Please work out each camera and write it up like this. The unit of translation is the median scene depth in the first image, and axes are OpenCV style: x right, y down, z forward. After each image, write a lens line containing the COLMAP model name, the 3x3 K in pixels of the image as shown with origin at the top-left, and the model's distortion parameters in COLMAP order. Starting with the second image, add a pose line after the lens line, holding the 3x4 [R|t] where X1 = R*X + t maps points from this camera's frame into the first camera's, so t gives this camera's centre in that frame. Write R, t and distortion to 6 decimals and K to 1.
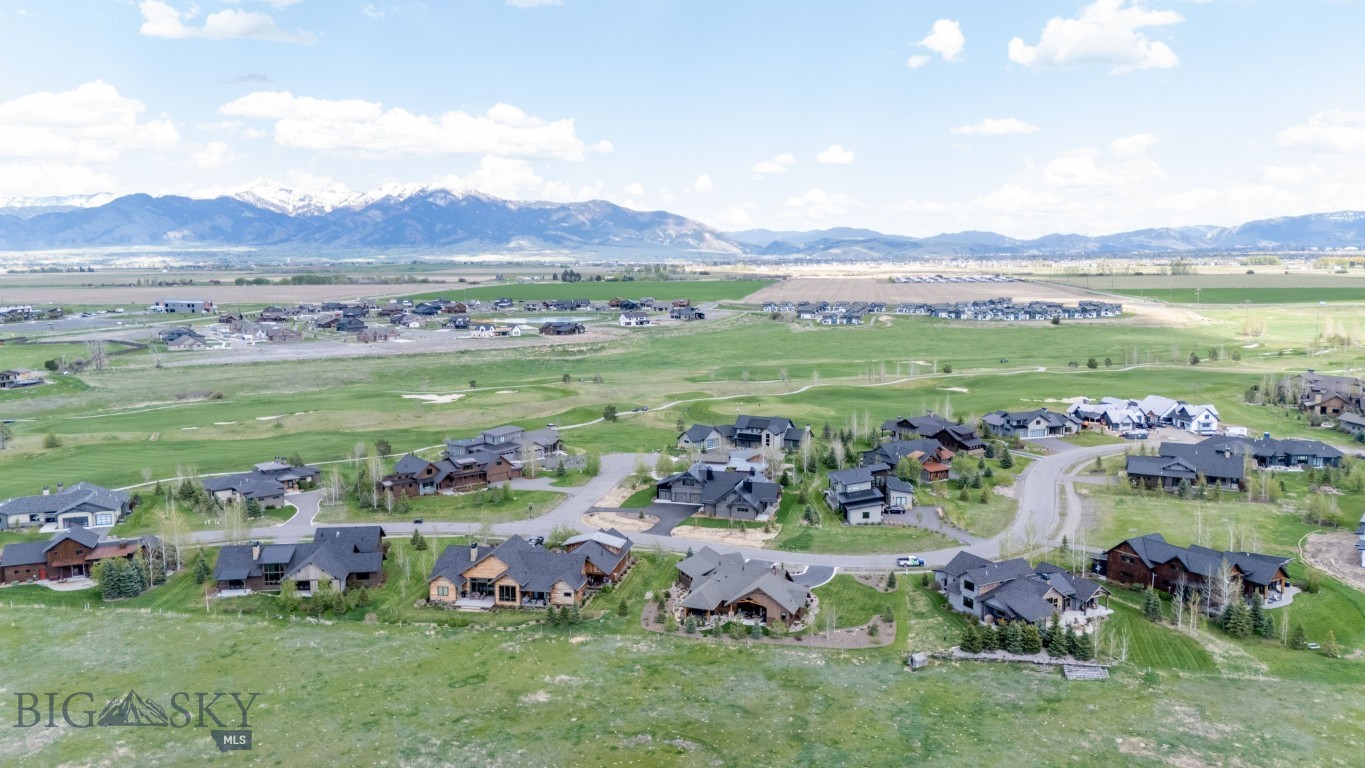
lens RADIAL K [[999.1, 0, 677.5], [0, 999.1, 386.1], [0, 0, 1]] dist [0.062453, -0.057403]
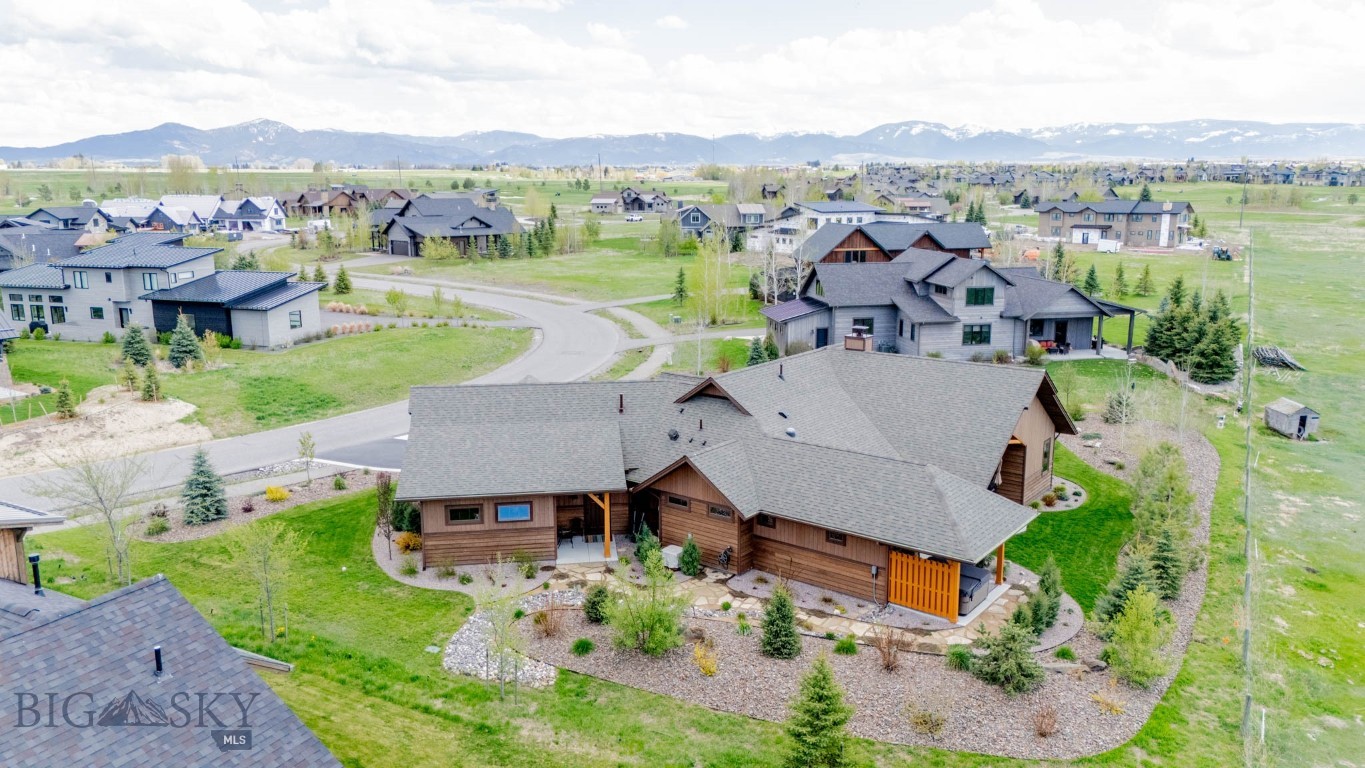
lens RADIAL K [[999.1, 0, 684.7], [0, 999.1, 385.8], [0, 0, 1]] dist [0.062453, -0.057403]
pose [[0.298851, -0.189897, 0.935215, -0.095796], [0.124039, 0.979417, 0.159235, 0.075017], [-0.946204, 0.068416, 0.316254, 0.498093]]
